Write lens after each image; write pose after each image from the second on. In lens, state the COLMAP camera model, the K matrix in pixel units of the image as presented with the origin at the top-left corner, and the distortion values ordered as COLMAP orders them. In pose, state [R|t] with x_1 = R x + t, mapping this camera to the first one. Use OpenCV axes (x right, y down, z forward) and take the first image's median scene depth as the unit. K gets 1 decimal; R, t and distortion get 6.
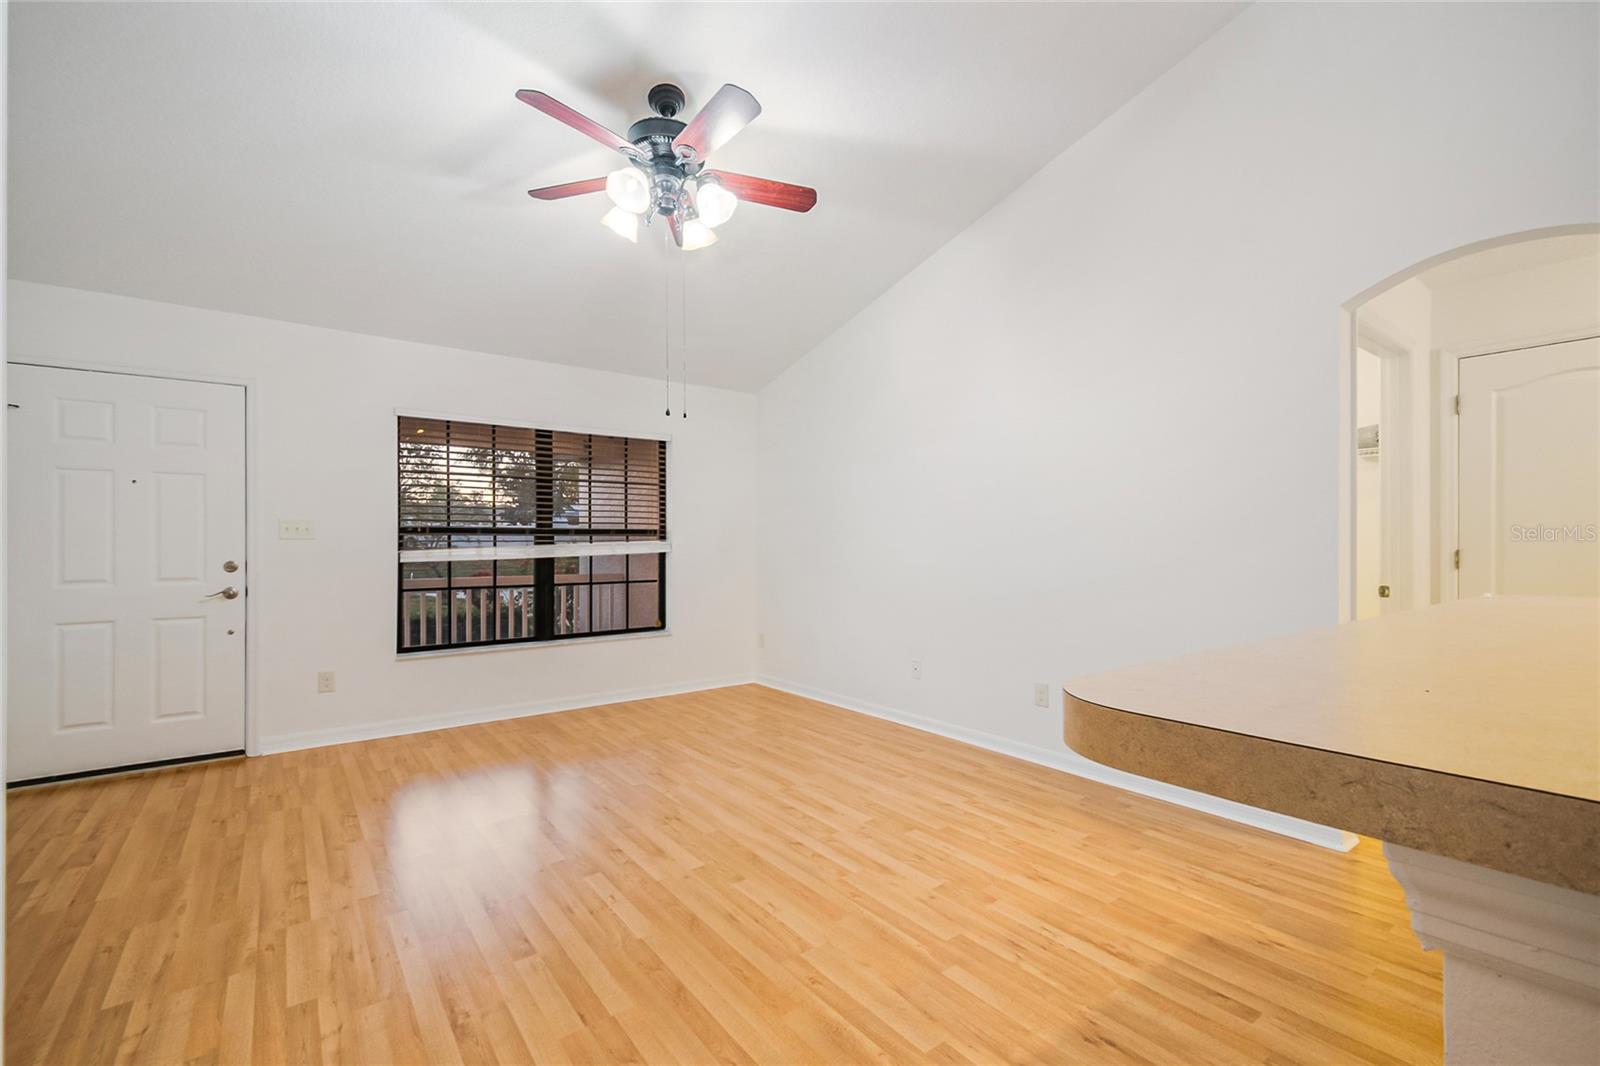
lens RADIAL K [[724.7, 0, 817.9], [0, 724.7, 532.9], [0, 0, 1]] dist [0.010424, -0.010606]
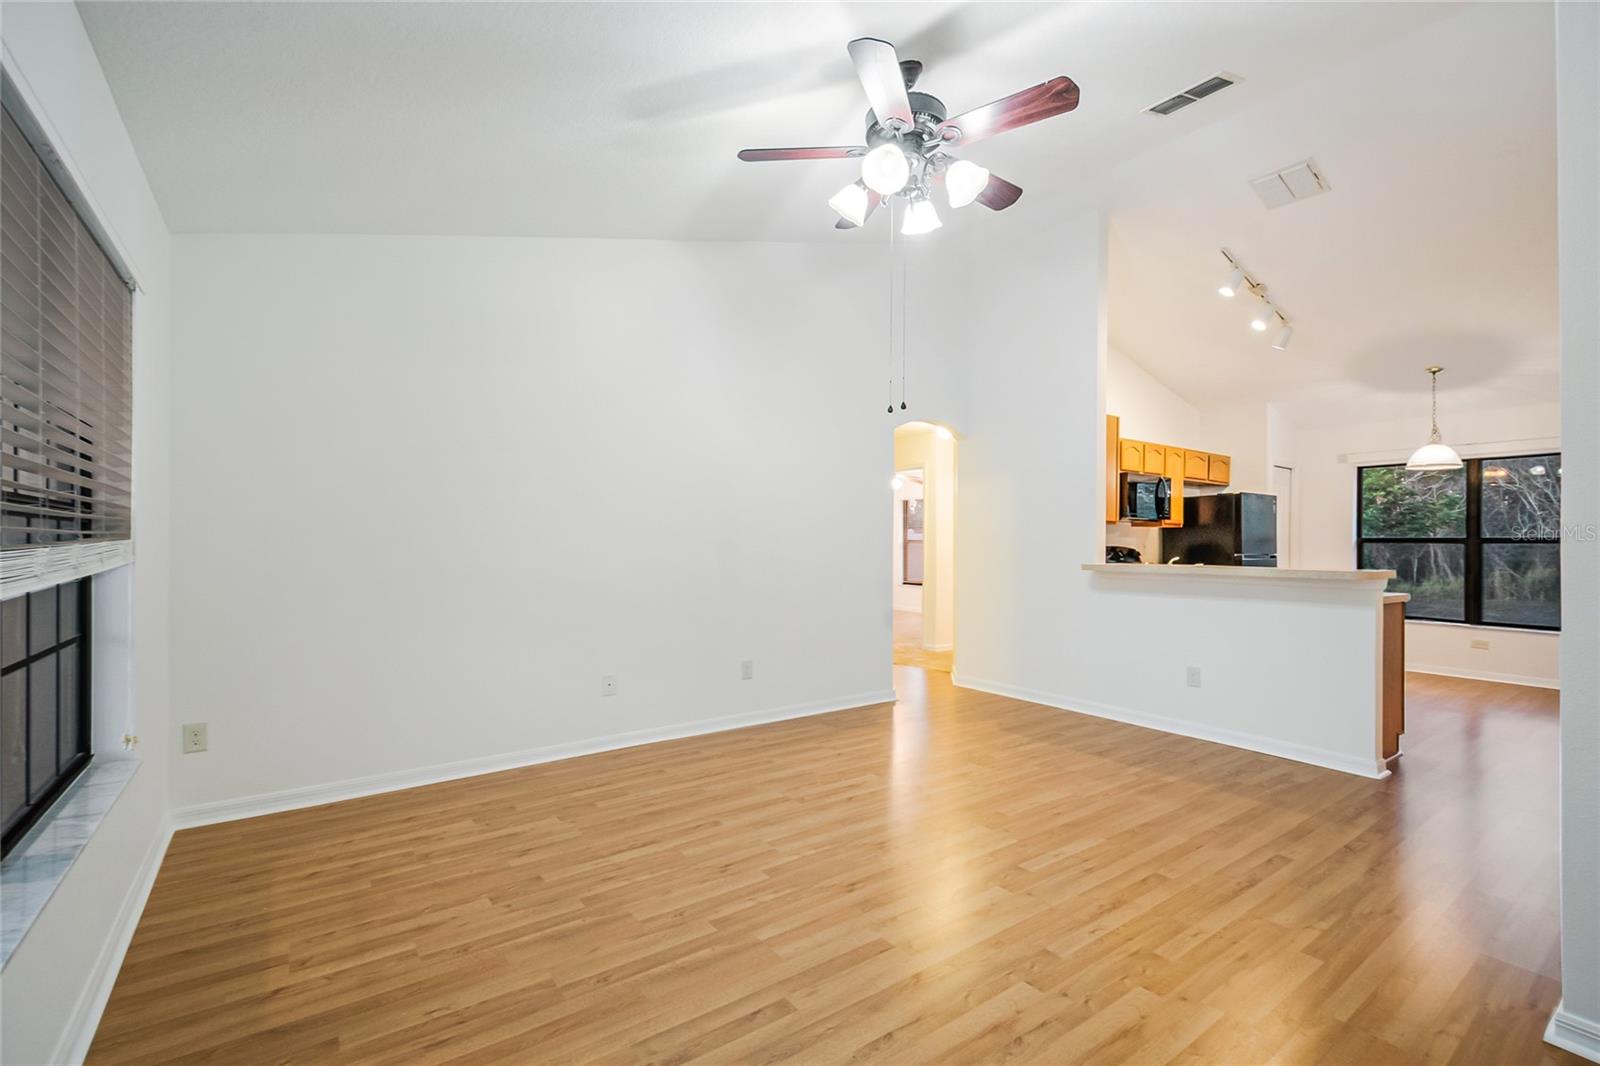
lens RADIAL K [[724.7, 0, 804.7], [0, 724.7, 546.0], [0, 0, 1]] dist [0.010424, -0.010606]
pose [[-0.004965, -0.000557, 0.999988, -0.983100], [-0.019367, 0.999812, 0.000461, 0.008994], [-0.999800, -0.019364, -0.004975, 0.965991]]
